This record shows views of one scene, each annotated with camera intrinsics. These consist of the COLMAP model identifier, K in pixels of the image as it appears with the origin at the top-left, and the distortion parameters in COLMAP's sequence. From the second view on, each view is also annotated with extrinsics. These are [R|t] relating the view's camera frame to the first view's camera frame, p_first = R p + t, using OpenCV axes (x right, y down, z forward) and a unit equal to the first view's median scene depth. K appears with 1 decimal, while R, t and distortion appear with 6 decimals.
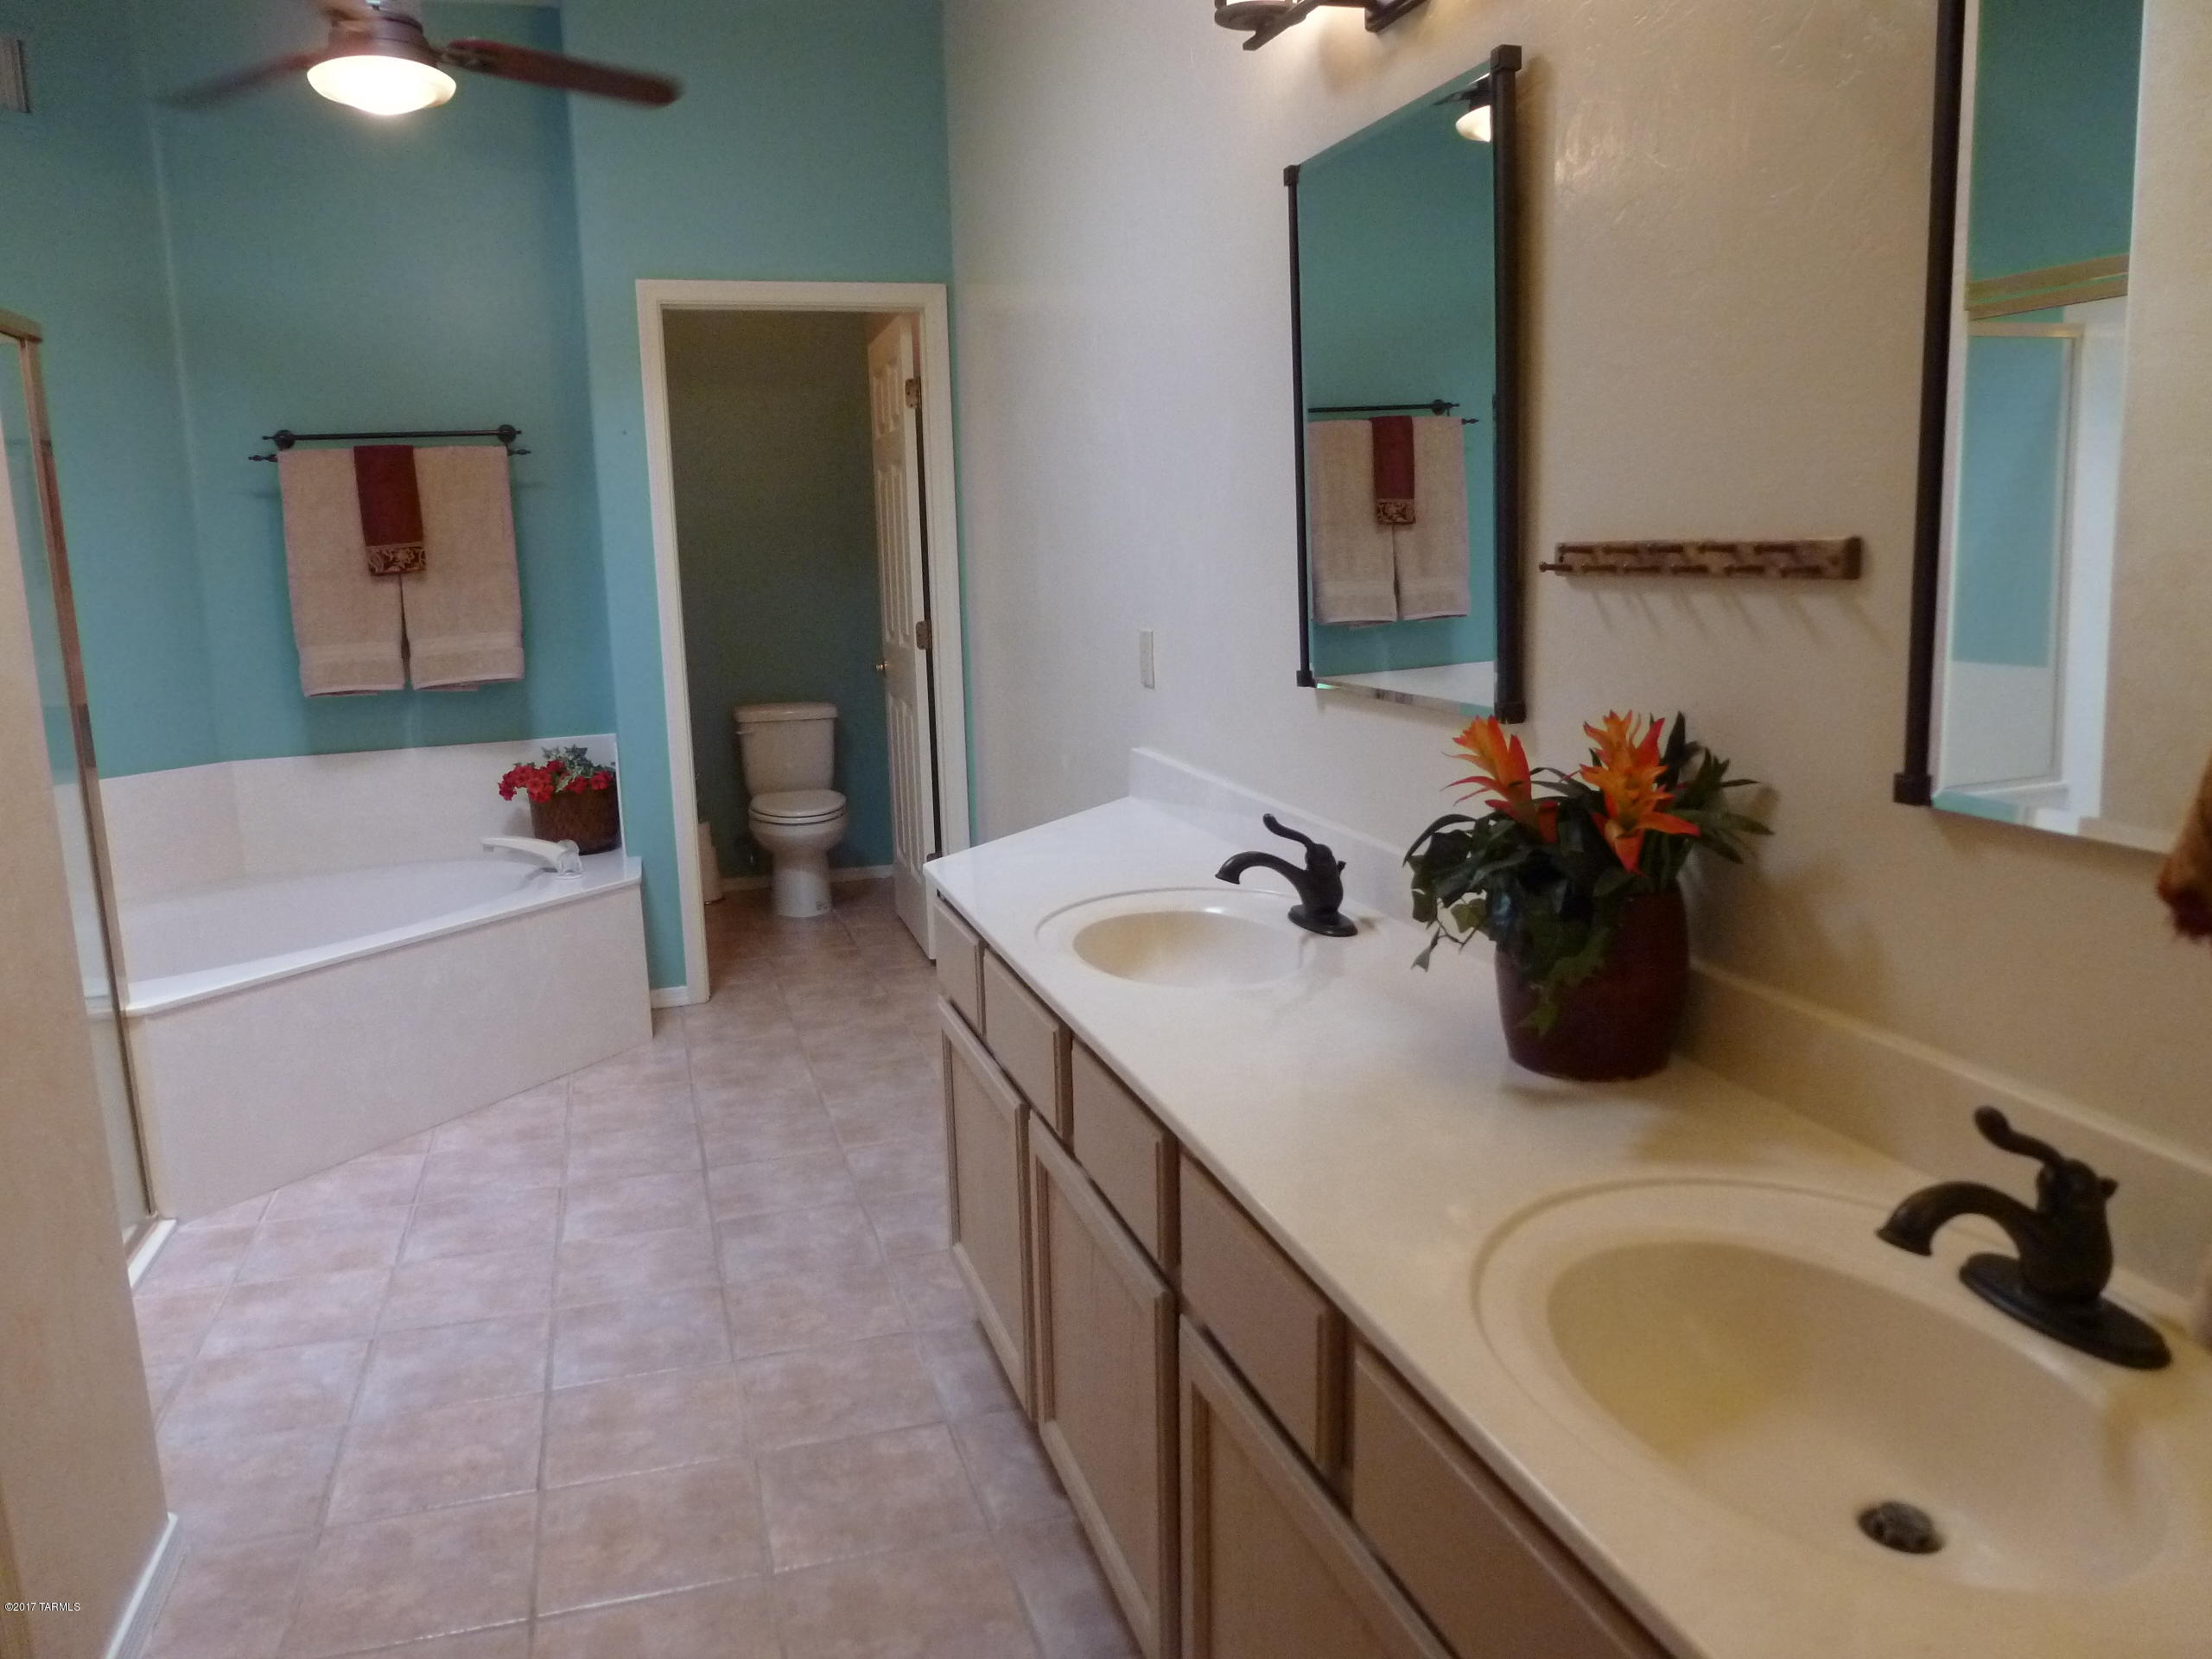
lens RADIAL K [[1596.8, 0, 1113.0], [0, 1596.8, 831.9], [0, 0, 1]] dist [-0.043819, 0.002813]
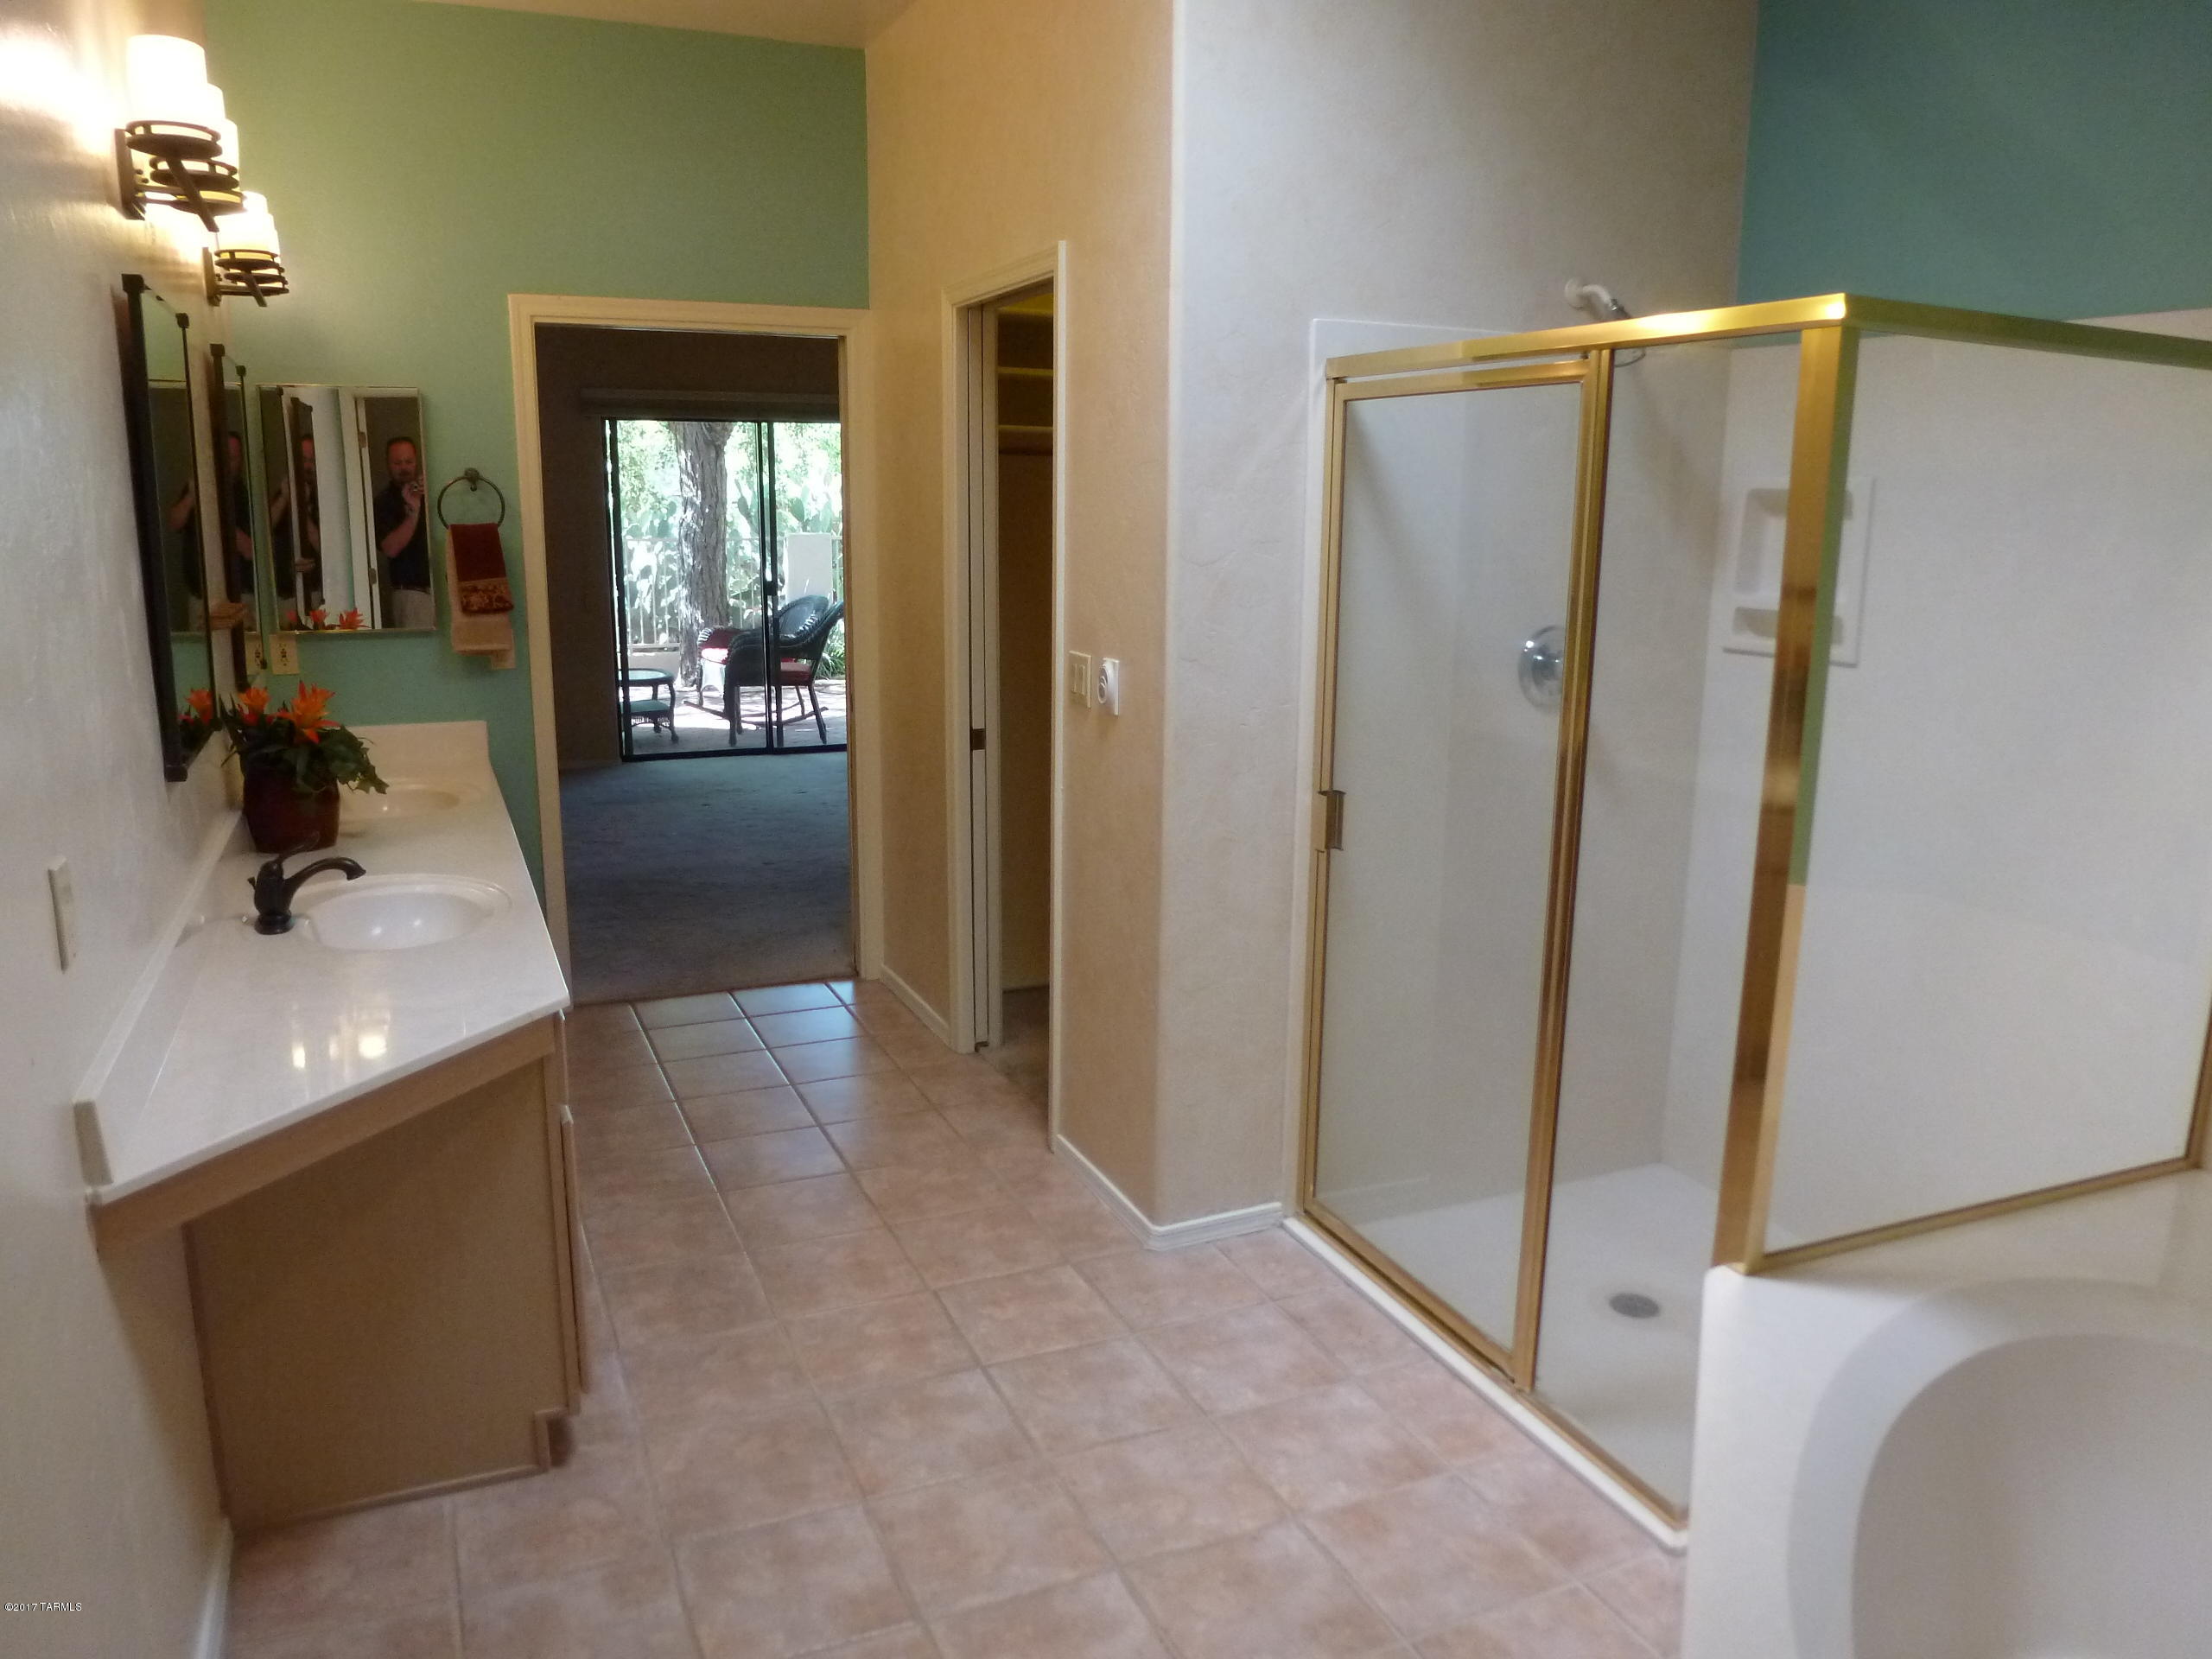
lens RADIAL K [[1596.8, 0, 1113.0], [0, 1596.8, 831.9], [0, 0, 1]] dist [-0.043819, 0.002813]
pose [[-0.993034, 0.043770, -0.109398, -0.321458], [-0.001492, 0.923702, 0.383110, -0.395724], [0.117820, 0.380604, -0.917202, 1.770776]]
